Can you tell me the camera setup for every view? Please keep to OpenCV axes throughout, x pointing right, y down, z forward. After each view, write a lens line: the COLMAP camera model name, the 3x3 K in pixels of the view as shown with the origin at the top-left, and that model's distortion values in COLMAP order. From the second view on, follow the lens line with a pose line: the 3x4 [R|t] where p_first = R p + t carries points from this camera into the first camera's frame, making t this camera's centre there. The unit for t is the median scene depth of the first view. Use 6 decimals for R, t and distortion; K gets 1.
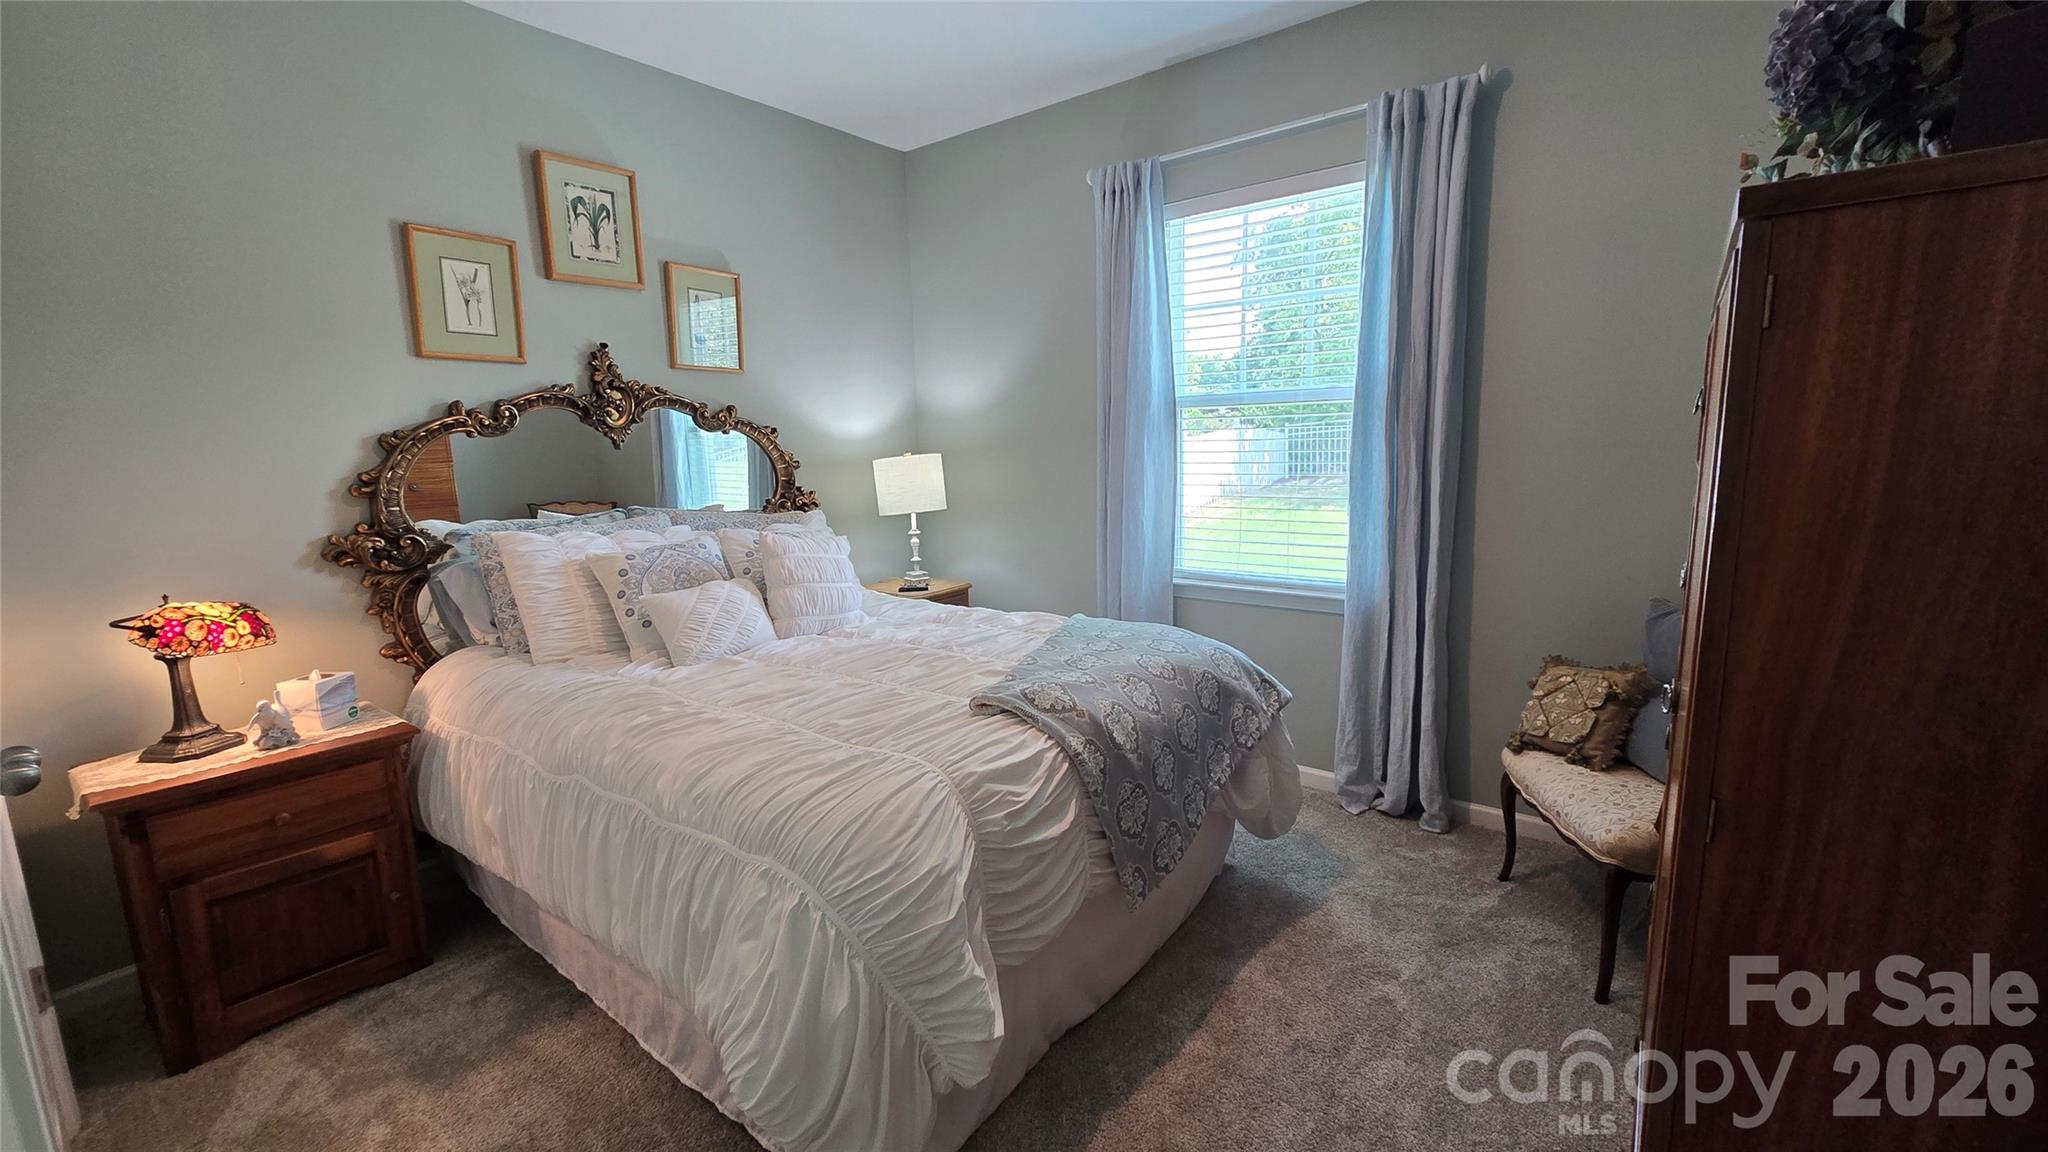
lens RADIAL K [[840.1, 0, 1019.1], [0, 840.1, 573.3], [0, 0, 1]] dist [-0.002664, 0.000248]
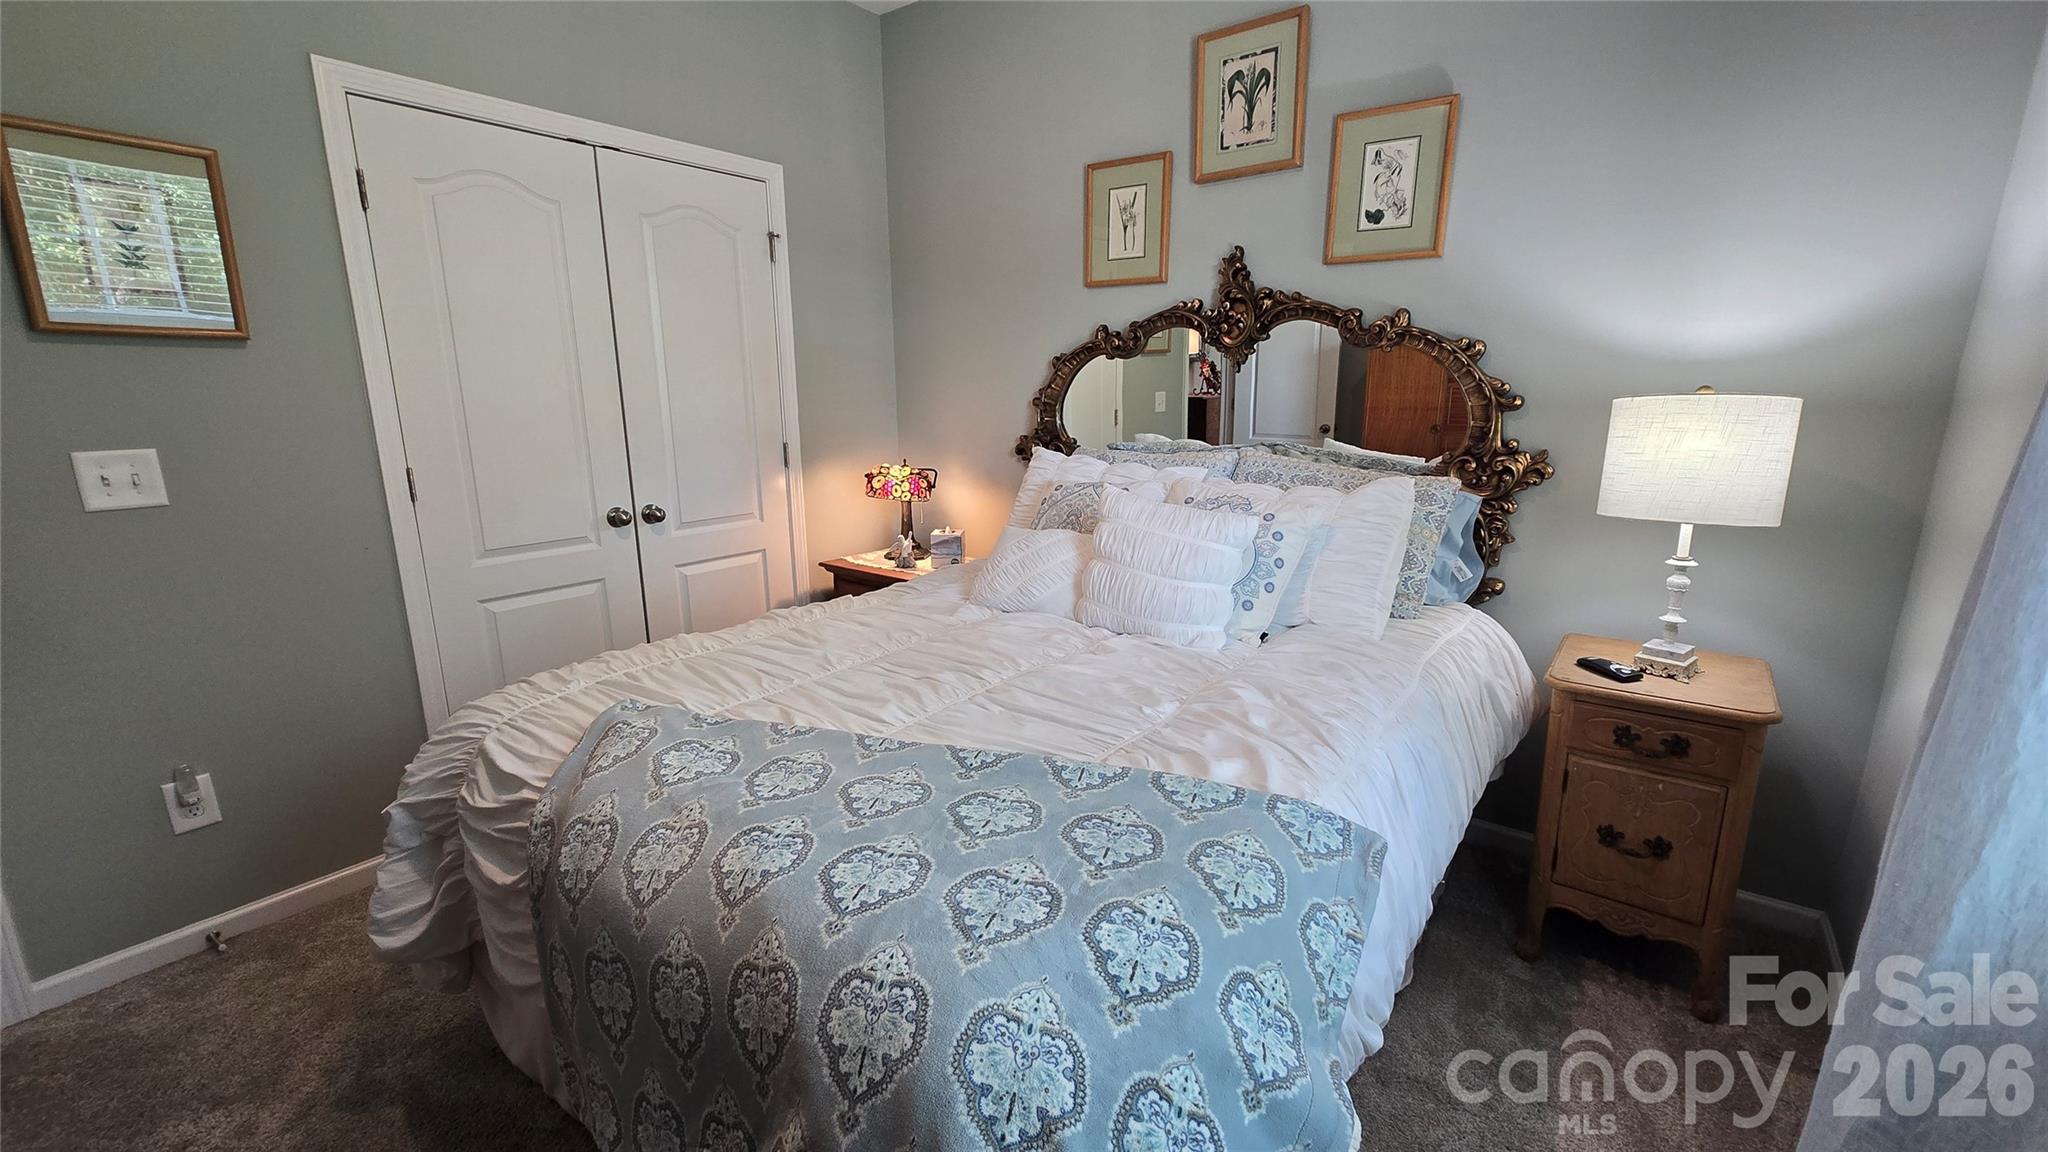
lens RADIAL K [[840.1, 0, 1019.1], [0, 840.1, 573.3], [0, 0, 1]] dist [-0.002664, 0.000248]
pose [[-0.001278, 0.252474, -0.967603, 0.425924], [-0.147856, 0.956921, 0.249882, -0.137750], [0.989008, 0.143385, 0.036106, 0.808181]]
